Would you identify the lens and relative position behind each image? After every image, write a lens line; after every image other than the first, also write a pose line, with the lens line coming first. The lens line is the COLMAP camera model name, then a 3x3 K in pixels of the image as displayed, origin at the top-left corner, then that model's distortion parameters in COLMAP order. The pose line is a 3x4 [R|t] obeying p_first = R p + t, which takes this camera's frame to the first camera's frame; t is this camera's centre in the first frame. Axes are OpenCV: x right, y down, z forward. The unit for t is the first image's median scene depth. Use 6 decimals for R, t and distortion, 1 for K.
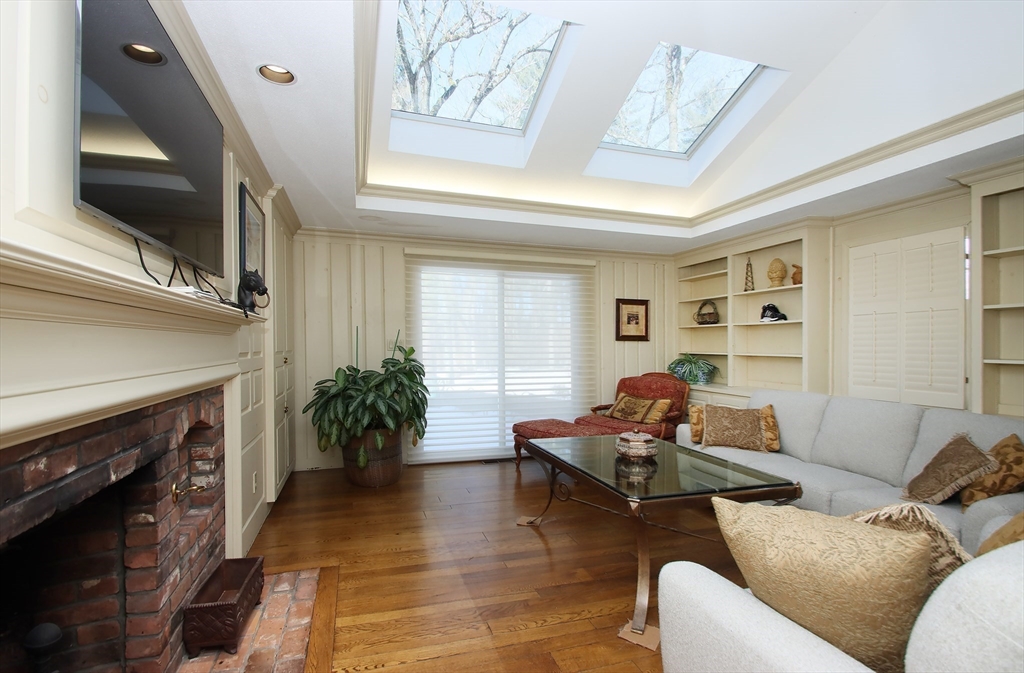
lens RADIAL K [[474.3, 0, 515.8], [0, 474.3, 339.7], [0, 0, 1]] dist [0.019006, -0.020071]
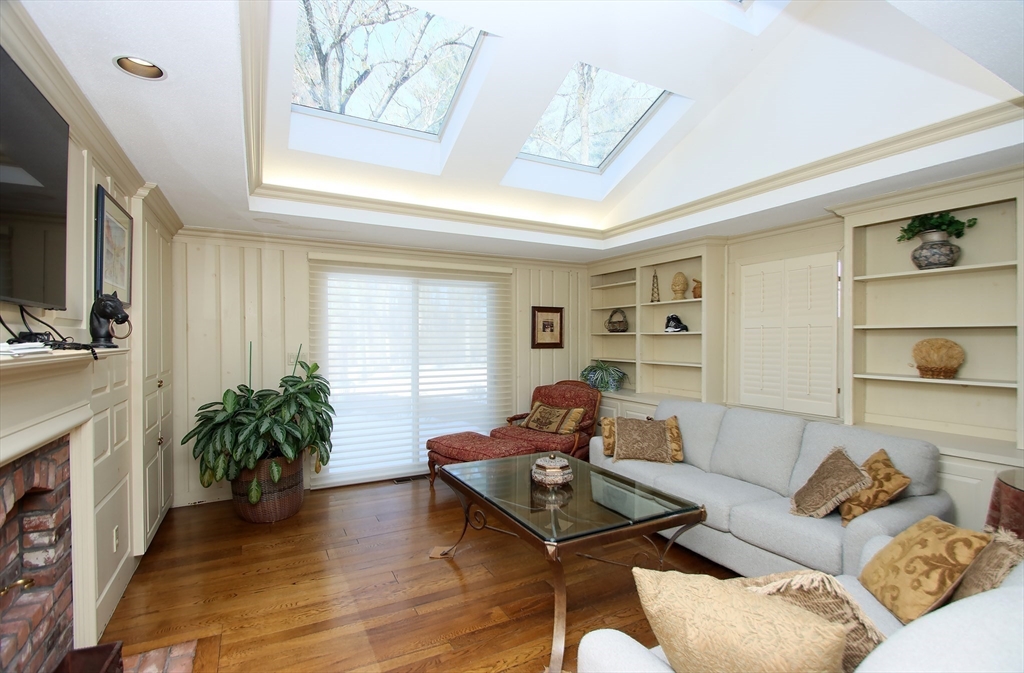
lens RADIAL K [[470.0, 0, 514.3], [0, 470.0, 334.7], [0, 0, 1]] dist [0.021148, -0.020116]
pose [[0.985076, 0.004613, 0.172060, 0.004263], [-0.005091, 0.999984, 0.002341, -0.054314], [-0.172047, -0.003182, 0.985084, 0.040466]]
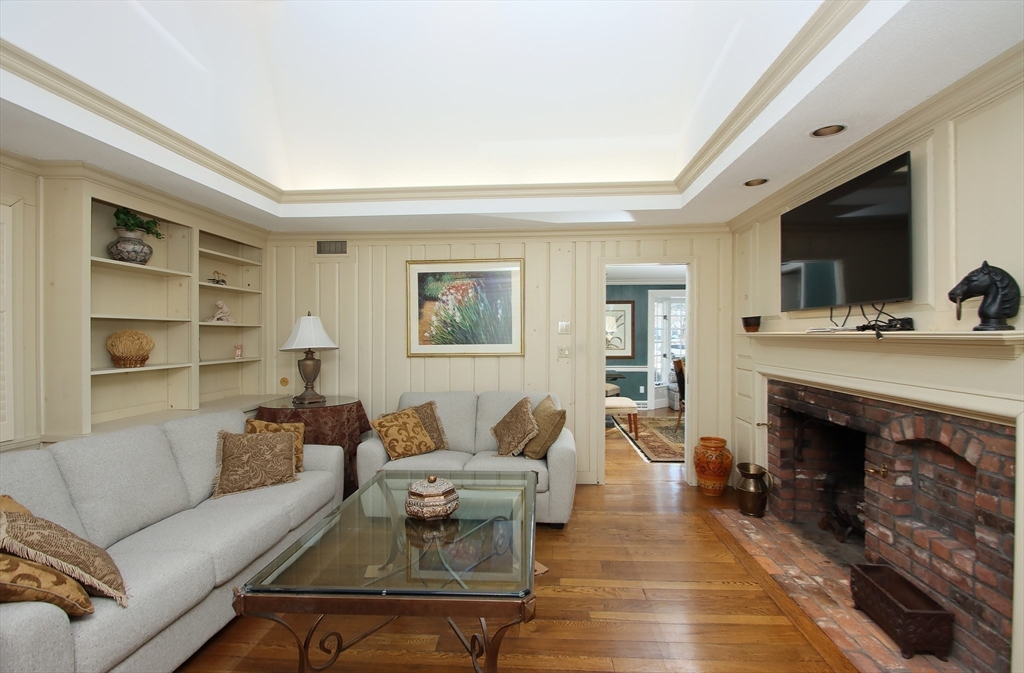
lens RADIAL K [[474.3, 0, 515.8], [0, 474.3, 339.7], [0, 0, 1]] dist [0.019006, -0.020071]
pose [[-0.926291, 0.003639, 0.376790, -0.123312], [0.003738, 0.999993, -0.000470, -0.027137], [-0.376789, 0.000973, -0.926298, 1.301896]]
